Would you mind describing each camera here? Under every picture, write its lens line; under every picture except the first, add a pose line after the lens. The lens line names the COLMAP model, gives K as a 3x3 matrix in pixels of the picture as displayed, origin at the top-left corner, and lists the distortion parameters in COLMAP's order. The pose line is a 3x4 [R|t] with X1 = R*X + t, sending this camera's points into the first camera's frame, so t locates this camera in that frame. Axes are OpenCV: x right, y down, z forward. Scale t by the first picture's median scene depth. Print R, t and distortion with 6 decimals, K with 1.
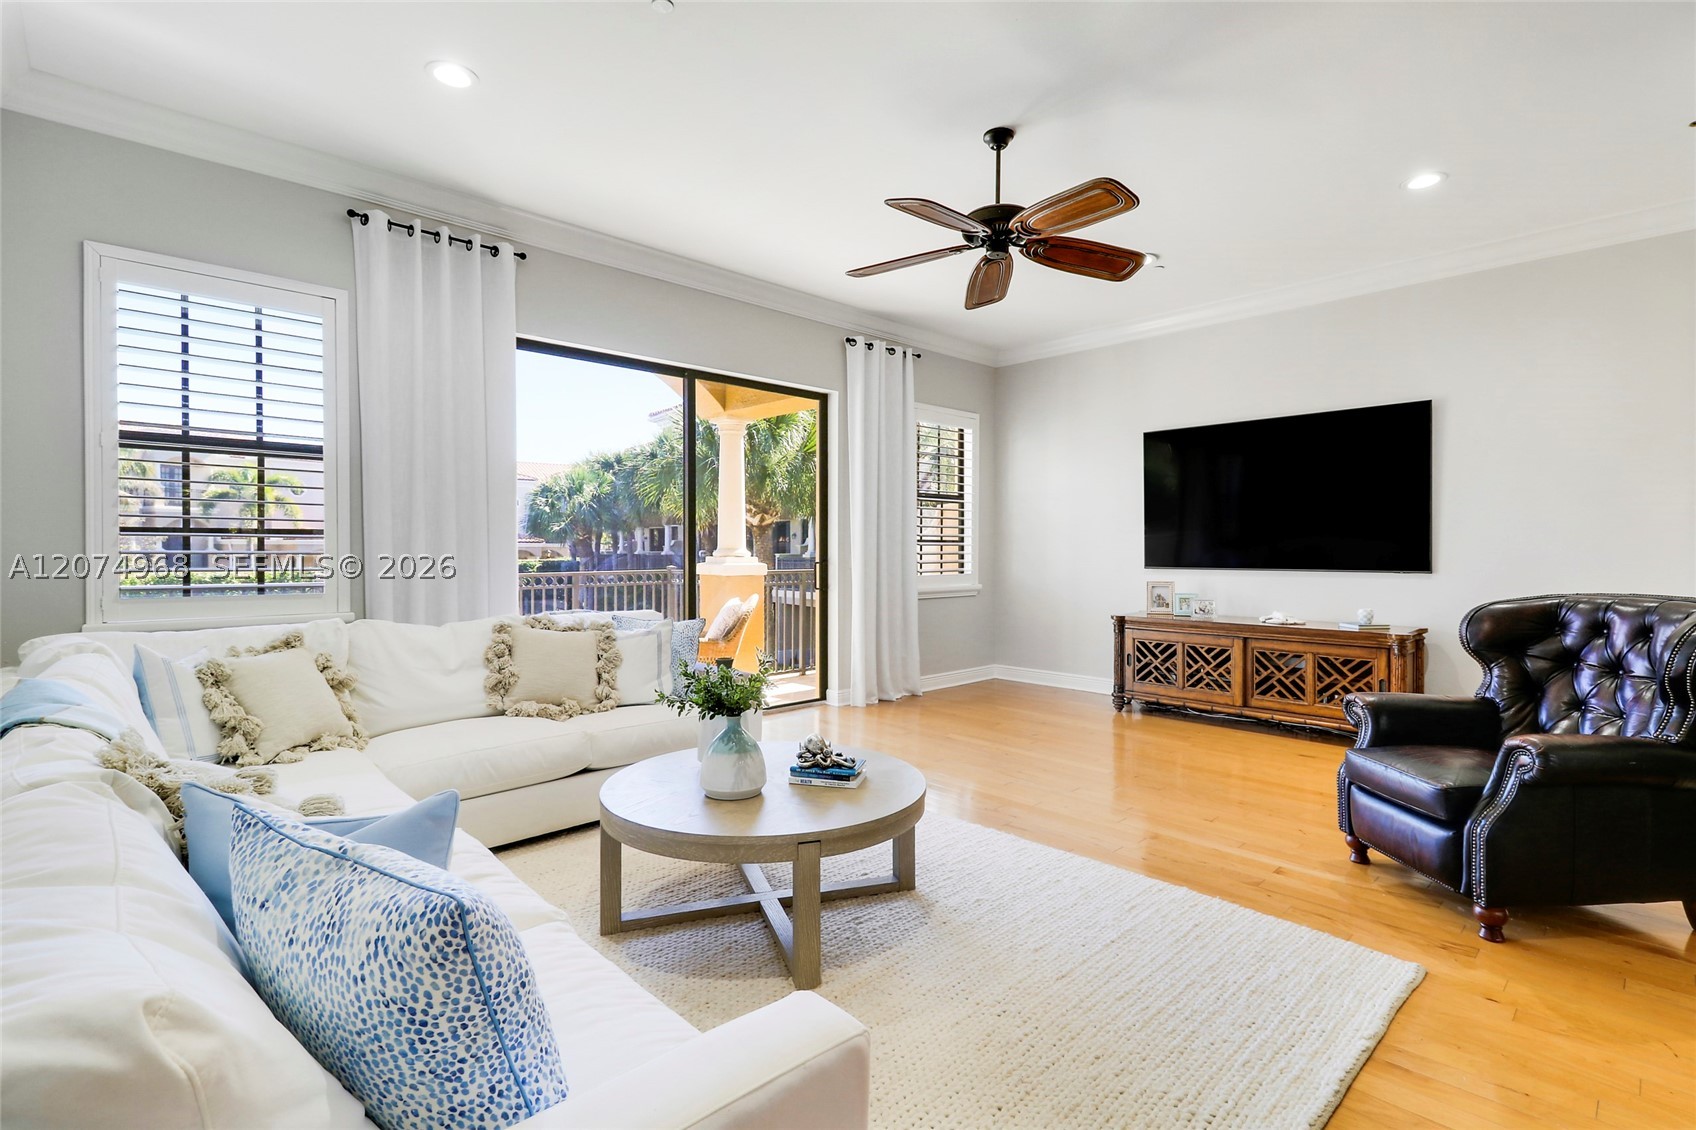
lens RADIAL K [[787.8, 0, 850.5], [0, 787.8, 558.5], [0, 0, 1]] dist [-0.003506, -0.006771]
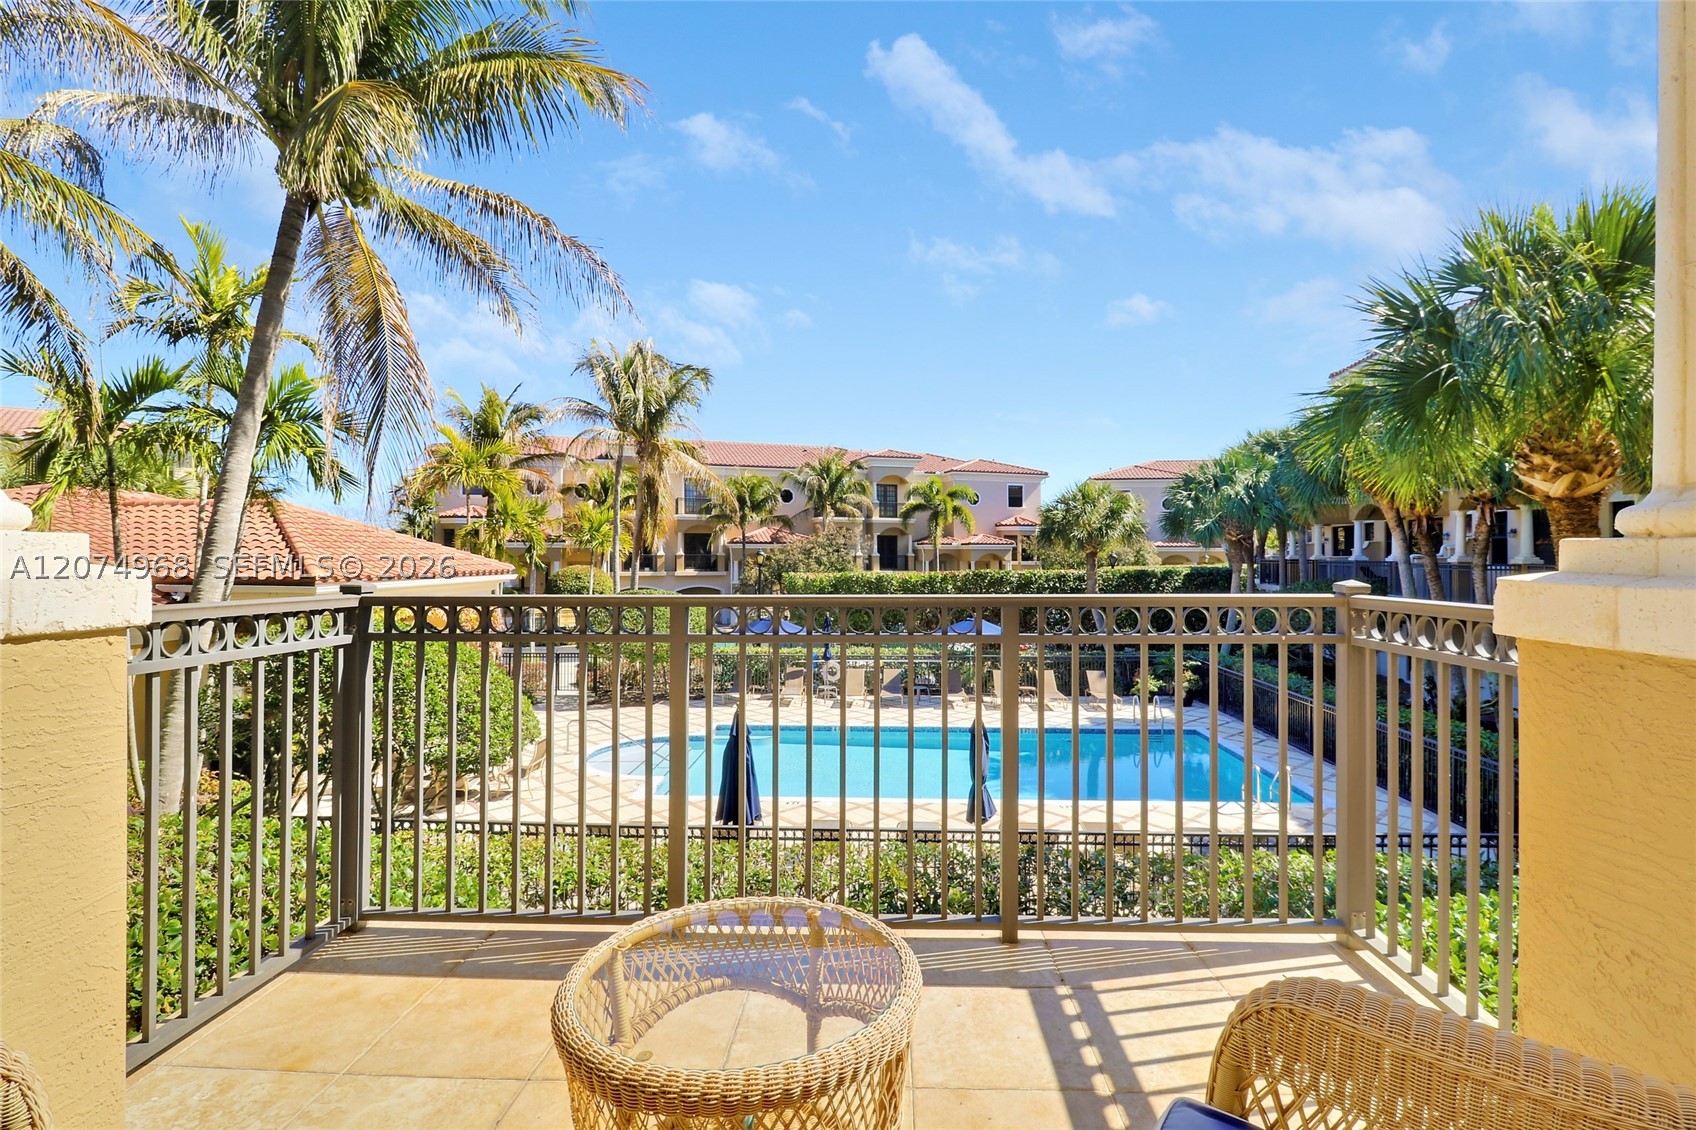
lens RADIAL K [[788.6, 0, 855.9], [0, 788.6, 536.5], [0, 0, 1]] dist [-0.002296, -0.002480]
pose [[0.697559, -0.013560, -0.716399, -0.180284], [-0.012128, 0.999454, -0.030727, 0.005250], [0.716425, 0.030122, 0.697014, 0.845338]]
